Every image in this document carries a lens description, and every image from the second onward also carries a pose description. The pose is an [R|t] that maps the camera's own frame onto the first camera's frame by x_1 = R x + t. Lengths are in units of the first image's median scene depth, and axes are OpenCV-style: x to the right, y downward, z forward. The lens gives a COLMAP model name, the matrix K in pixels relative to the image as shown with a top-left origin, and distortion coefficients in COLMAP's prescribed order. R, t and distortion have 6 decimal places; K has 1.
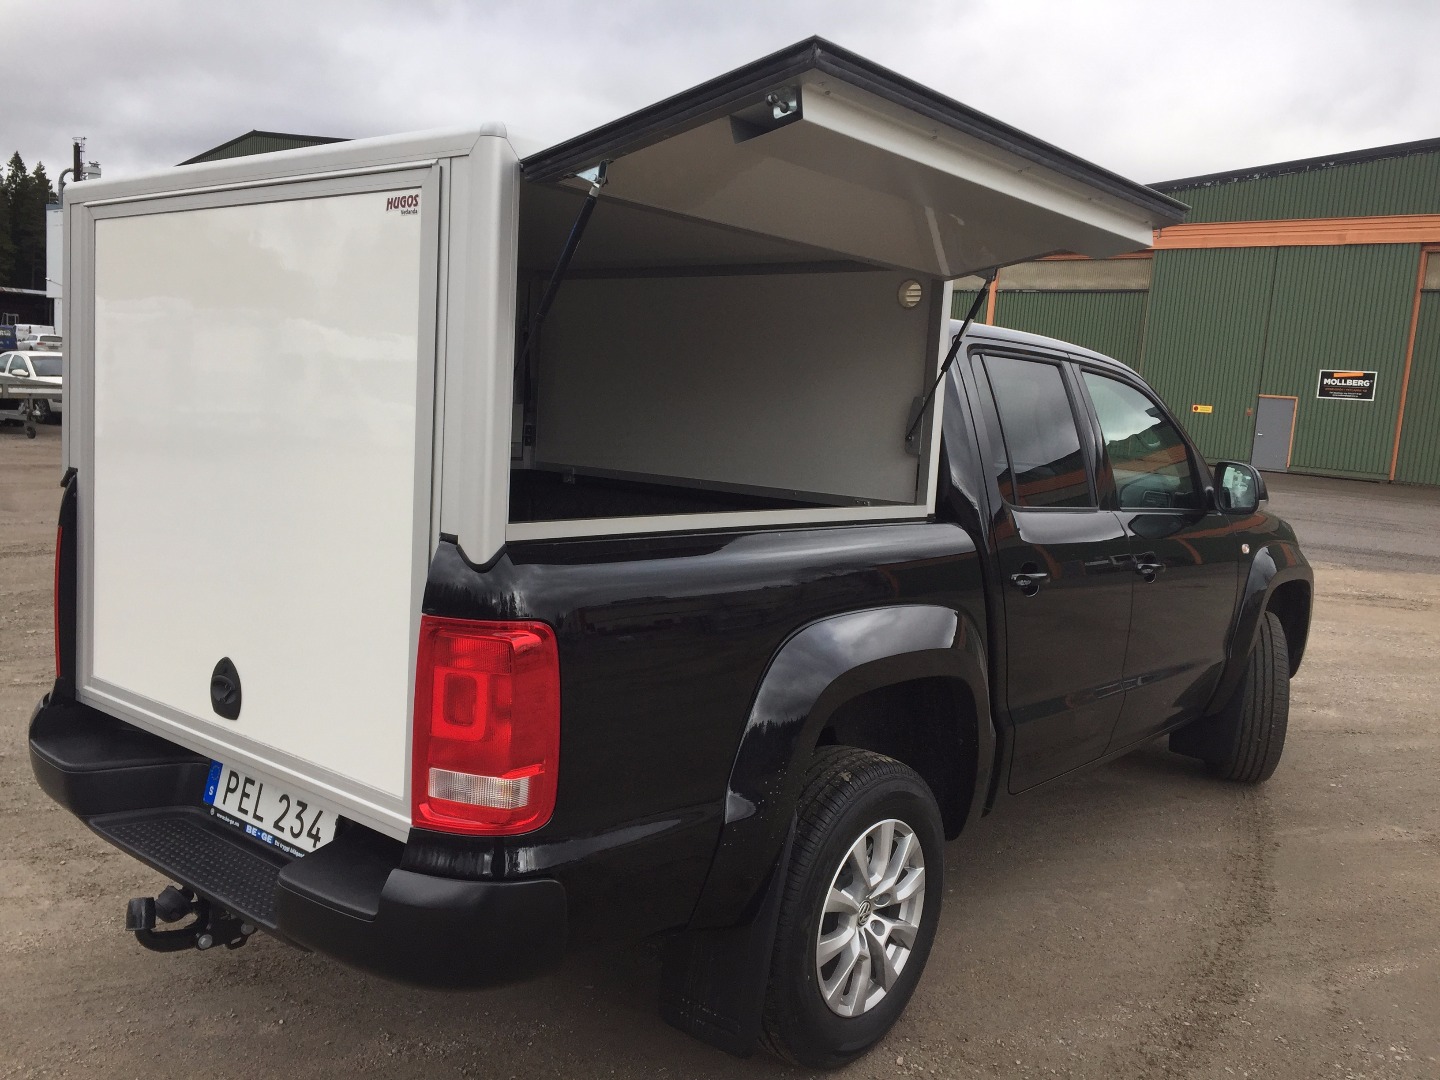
lens RADIAL K [[1217.2, 0, 720.0], [0, 1217.2, 540.0], [0, 0, 1]] dist [0.100914, -0.136045]
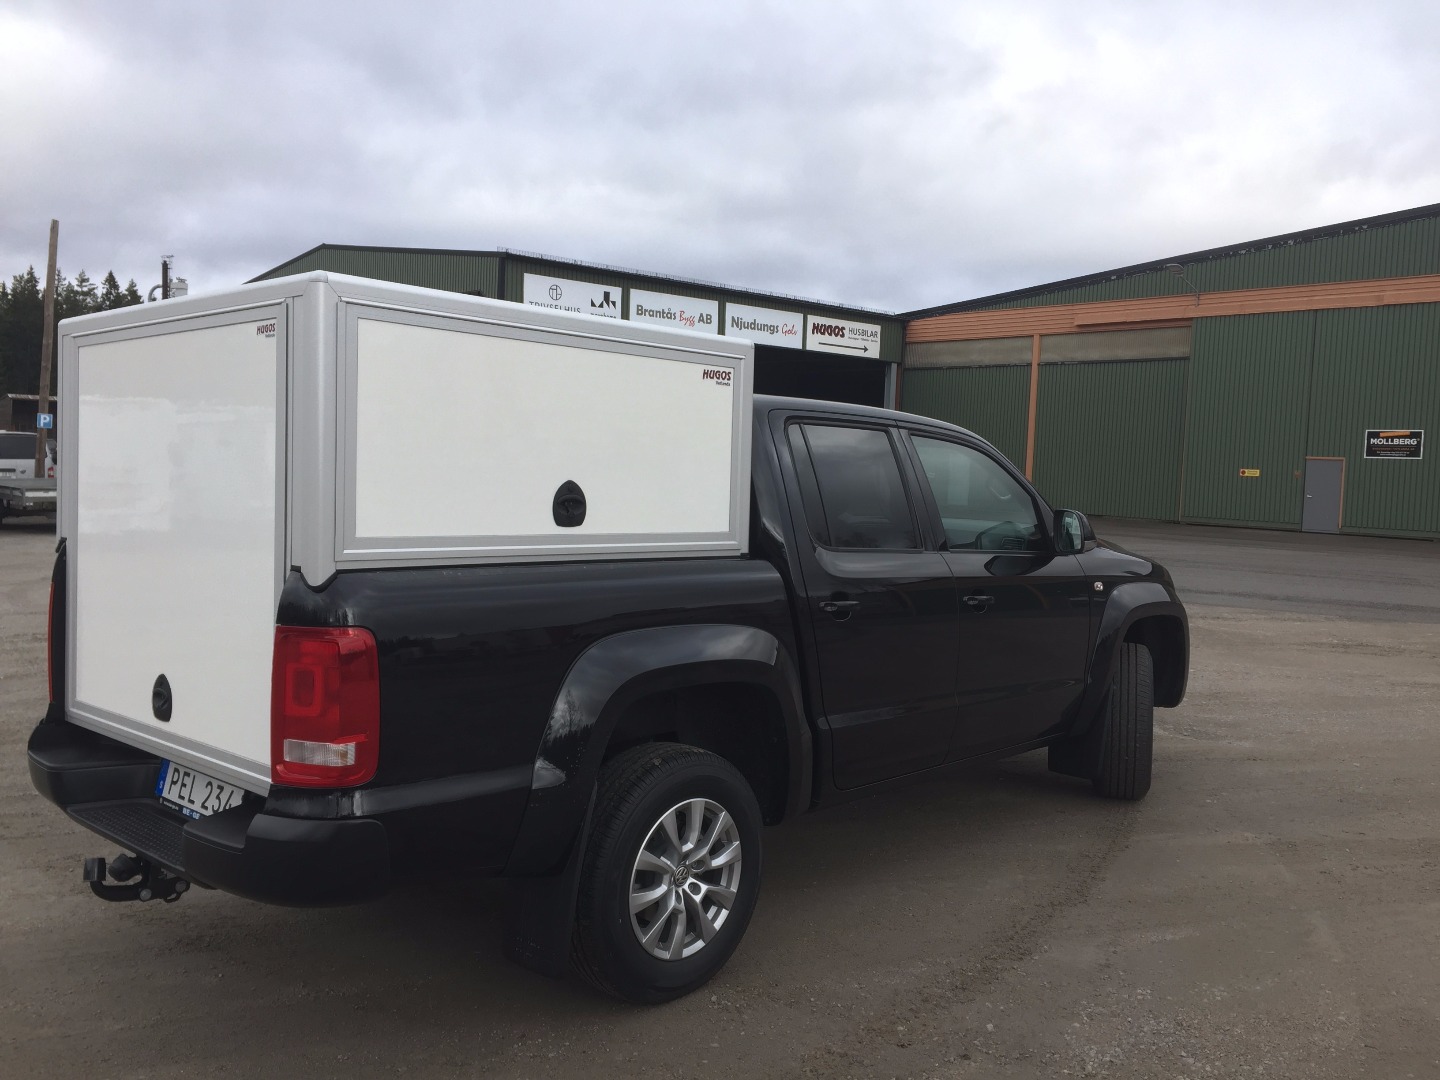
lens RADIAL K [[1225.4, 0, 722.3], [0, 1225.4, 540.7], [0, 0, 1]] dist [0.098233, -0.131168]
pose [[0.997754, -0.031826, -0.058949, 0.217816], [0.027794, 0.997298, -0.067998, 0.048164], [0.060954, 0.066207, 0.995942, -0.227257]]
